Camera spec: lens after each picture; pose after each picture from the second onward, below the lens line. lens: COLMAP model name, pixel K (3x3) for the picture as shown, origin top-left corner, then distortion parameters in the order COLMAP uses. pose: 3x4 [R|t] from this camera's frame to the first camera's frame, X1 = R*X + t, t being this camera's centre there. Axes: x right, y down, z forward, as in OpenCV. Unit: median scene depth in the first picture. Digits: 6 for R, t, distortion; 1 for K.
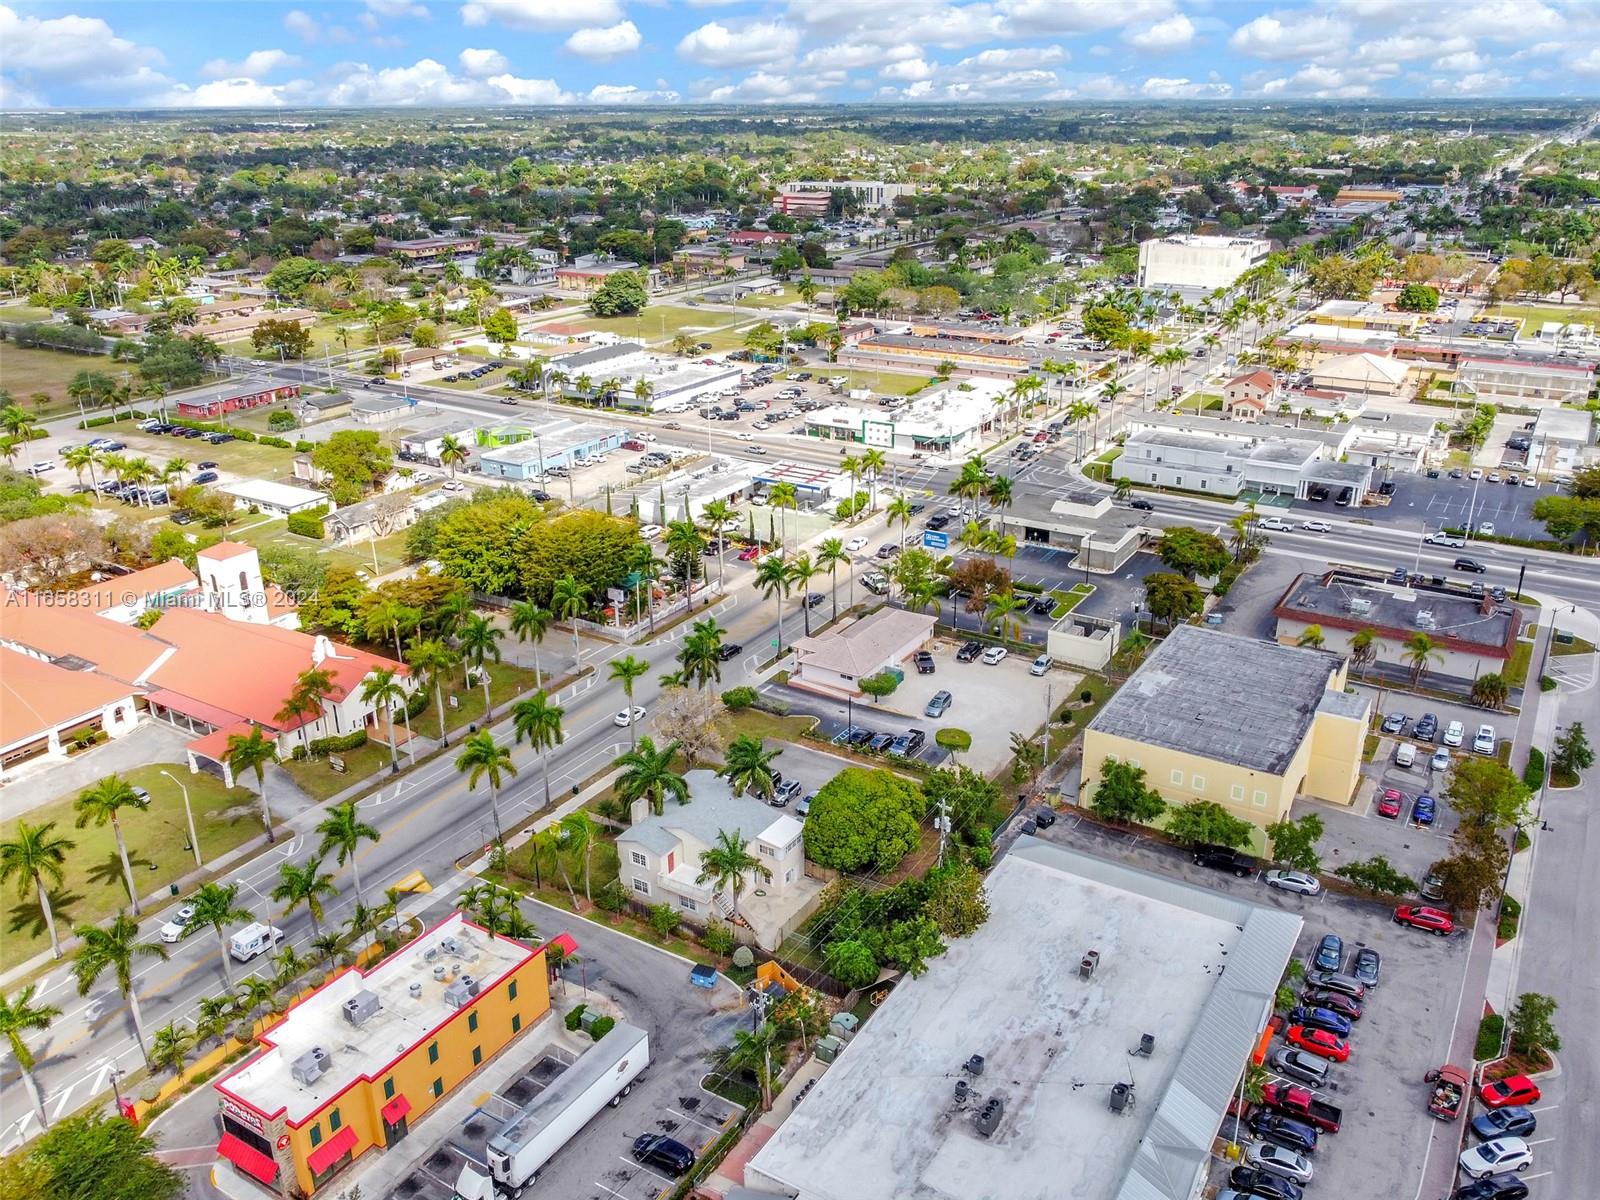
lens RADIAL K [[1301.1, 0, 786.3], [0, 1301.1, 619.8], [0, 0, 1]] dist [0.005294, -0.016247]
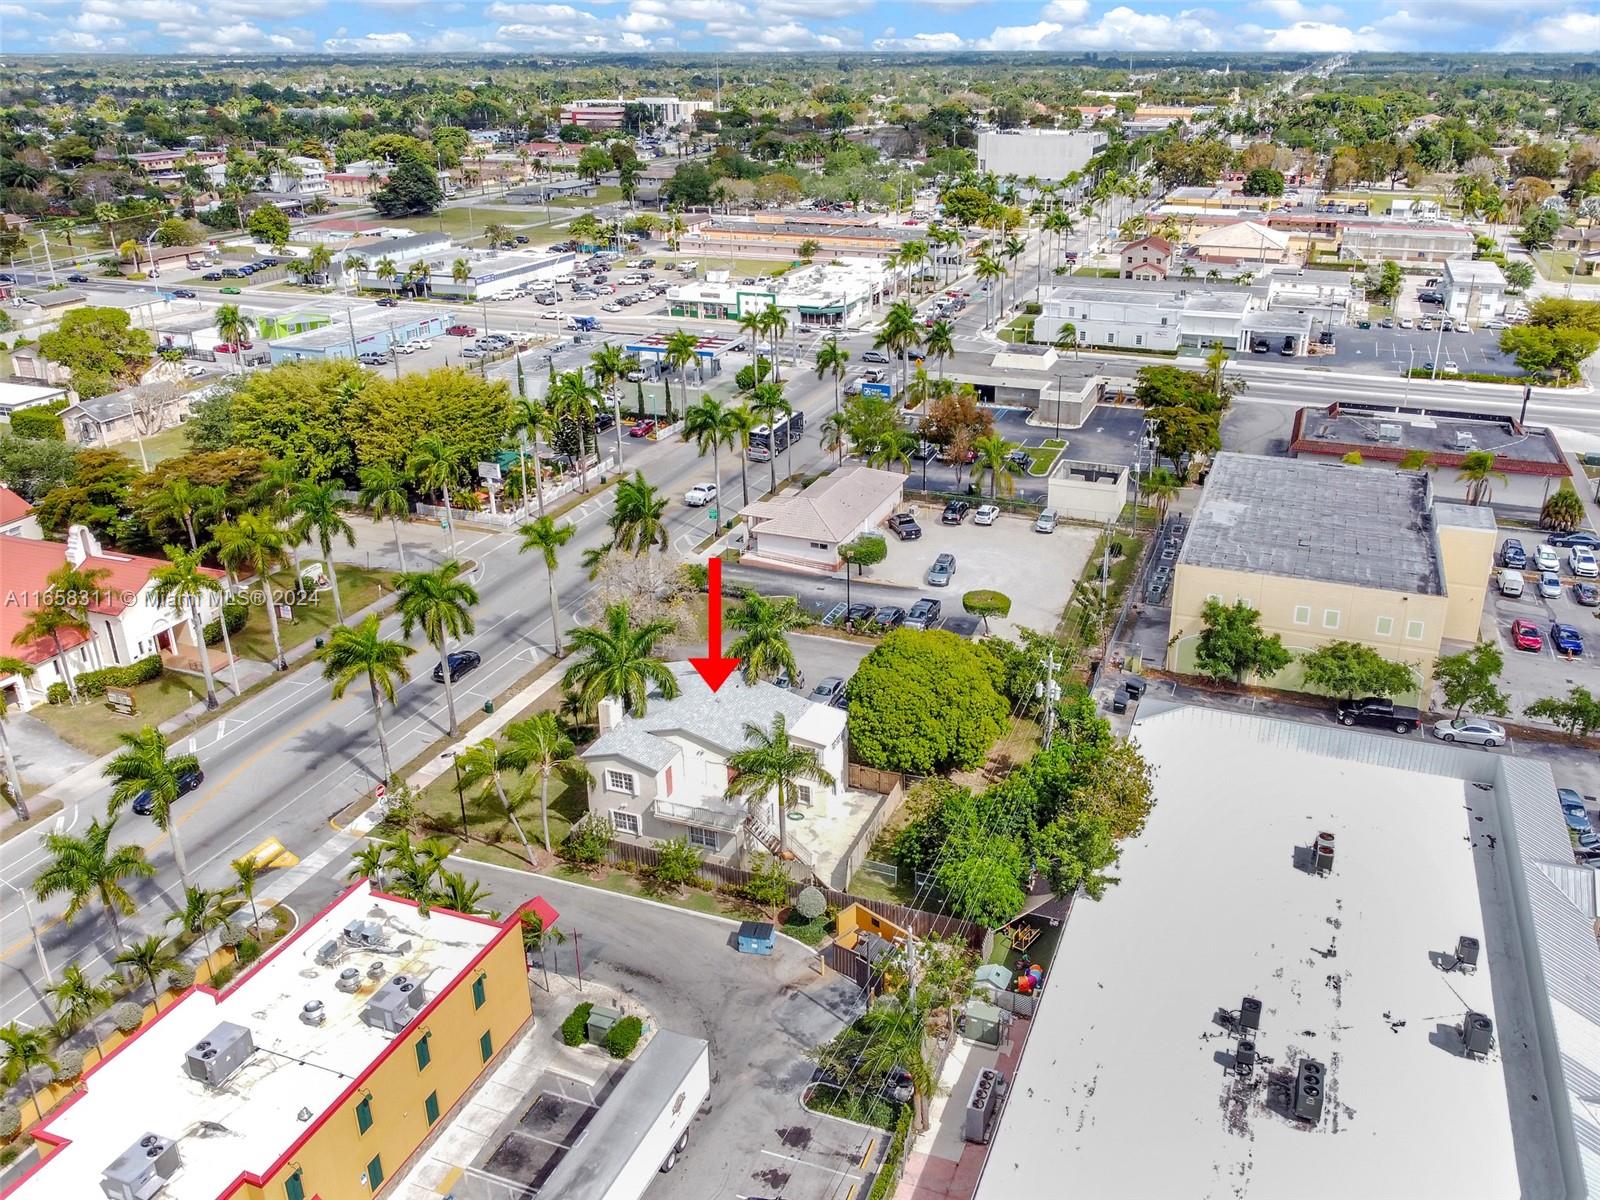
lens RADIAL K [[1317.9, 0, 839.0], [0, 1317.9, 606.4], [0, 0, 1]] dist [-0.005250, 0.004604]
pose [[0.979042, -0.069841, 0.191306, -0.077635], [0.066524, 0.997503, 0.023719, 0.051043], [-0.192485, -0.010495, 0.981244, 0.185733]]
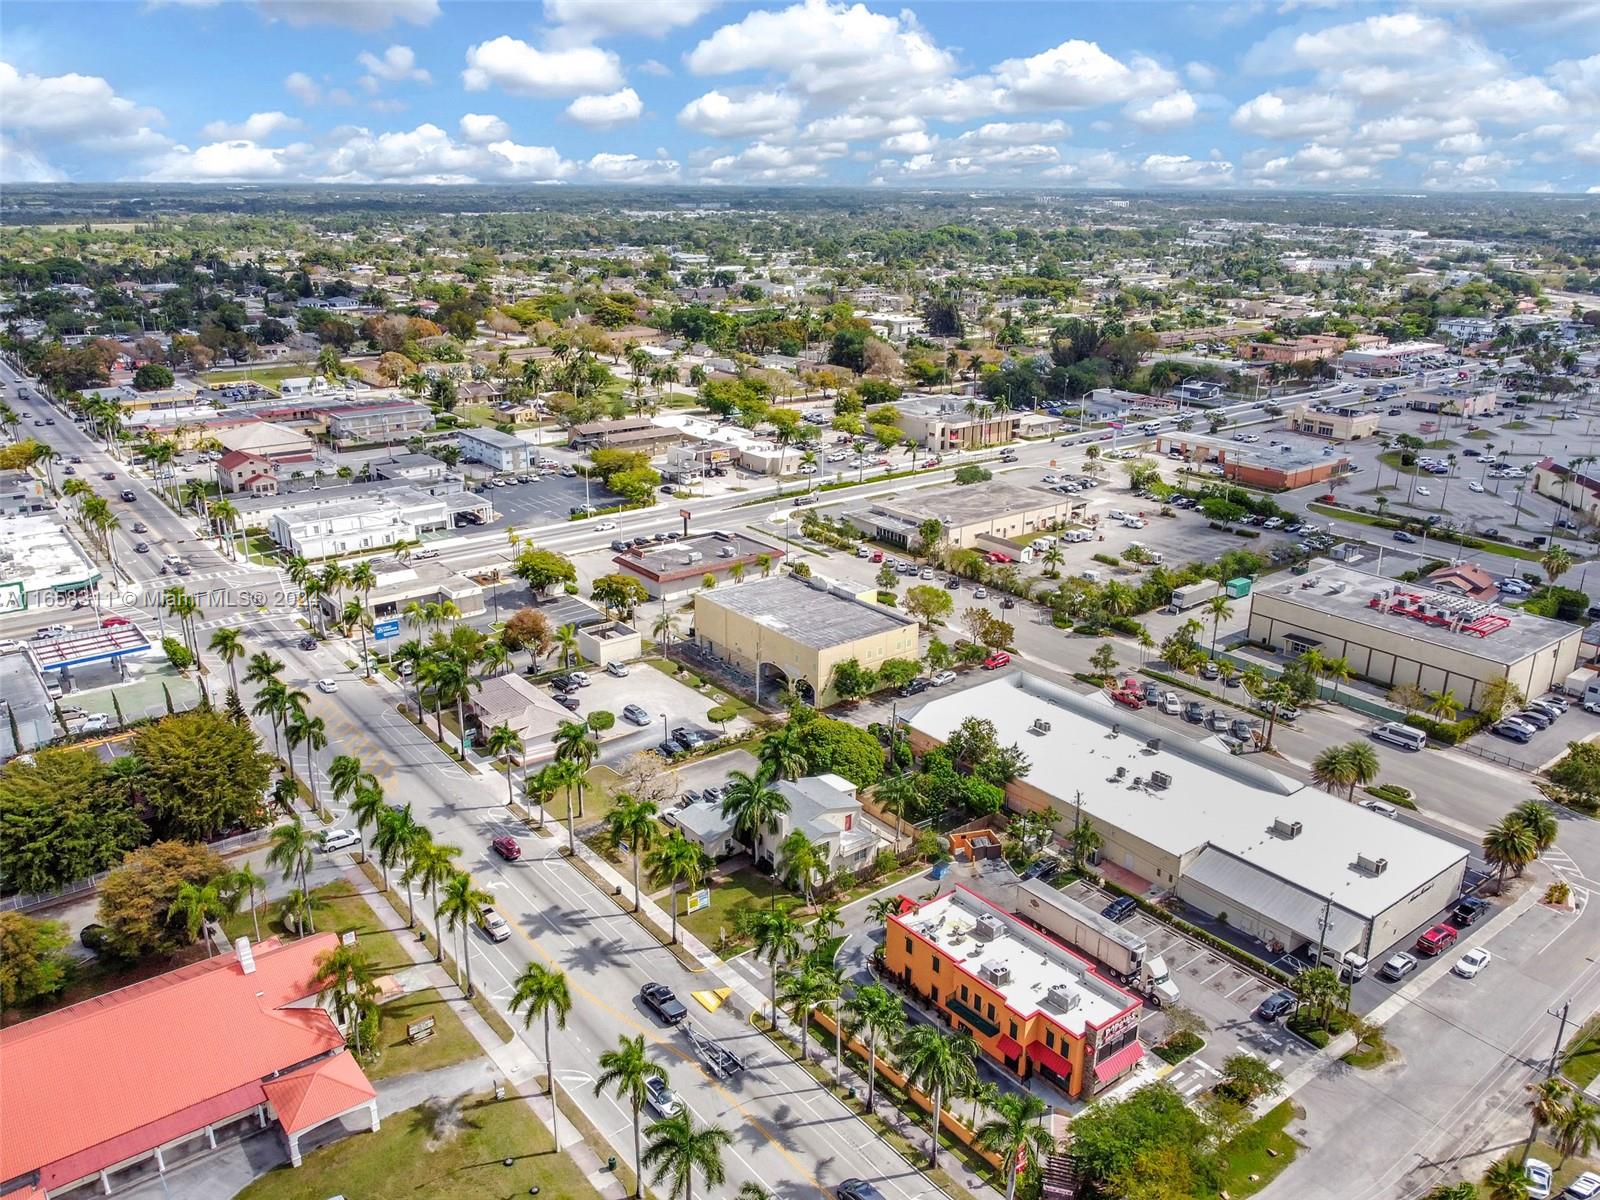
lens RADIAL K [[1235.0, 0, 811.5], [0, 1235.0, 601.0], [0, 0, 1]] dist [0.001883, -0.011799]
pose [[0.328606, -0.296343, 0.896772, -0.654209], [0.344016, 0.921828, 0.178564, -0.143287], [-0.879586, 0.249827, 0.404865, 0.297415]]
